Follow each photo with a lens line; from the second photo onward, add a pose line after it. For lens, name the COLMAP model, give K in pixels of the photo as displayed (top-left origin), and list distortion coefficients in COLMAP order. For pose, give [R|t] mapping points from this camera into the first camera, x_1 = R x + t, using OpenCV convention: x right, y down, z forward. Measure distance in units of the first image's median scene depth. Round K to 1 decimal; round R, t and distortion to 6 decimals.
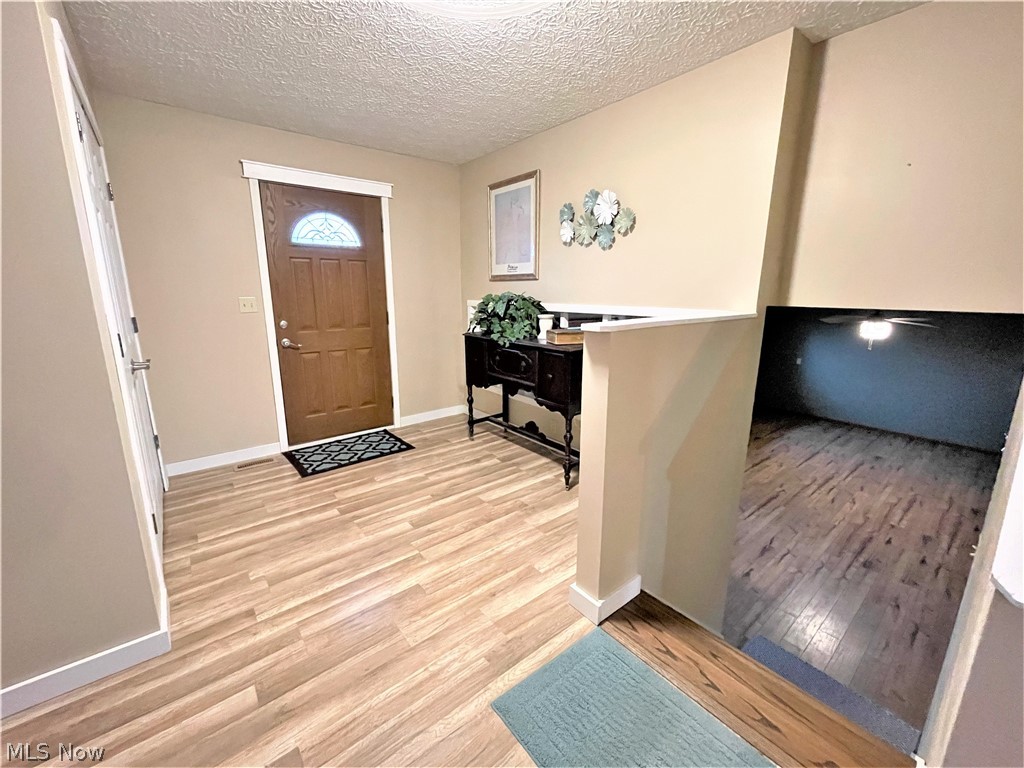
lens RADIAL K [[416.7, 0, 509.1], [0, 416.7, 382.6], [0, 0, 1]] dist [0.001880, 0.000547]
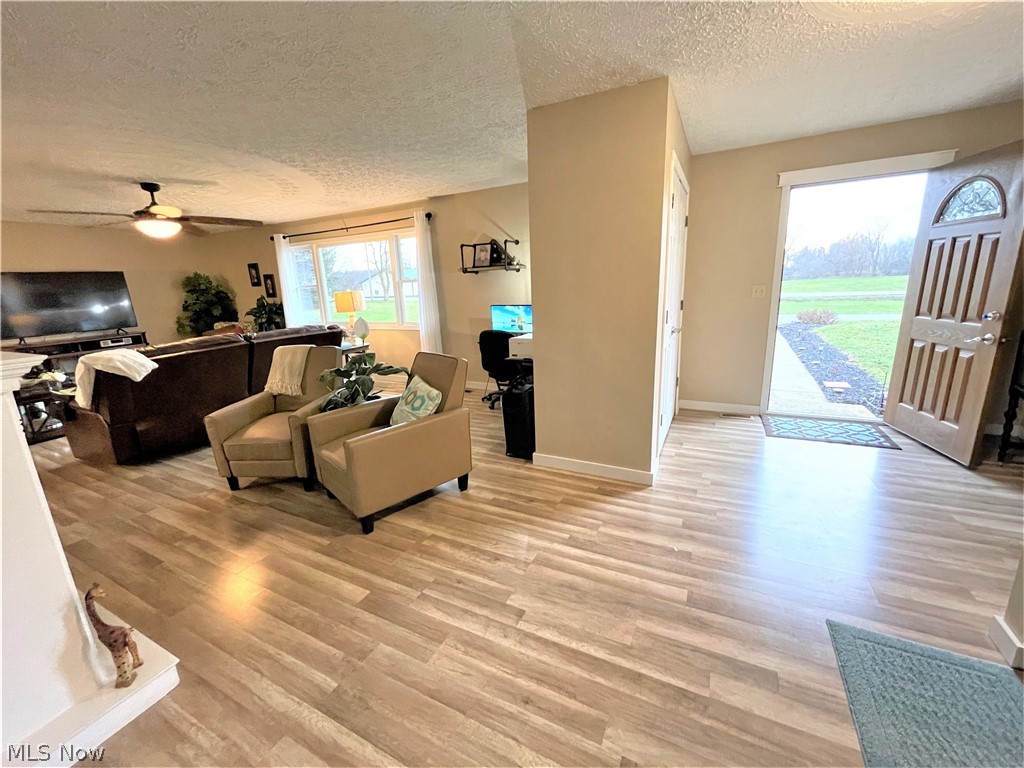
lens RADIAL K [[416.7, 0, 508.0], [0, 416.7, 383.1], [0, 0, 1]] dist [0.001880, 0.000547]
pose [[0.410308, 0.194820, -0.890894, 0.228248], [-0.151575, 0.977895, 0.144036, 0.016843], [0.899262, 0.075938, 0.430767, -0.190506]]
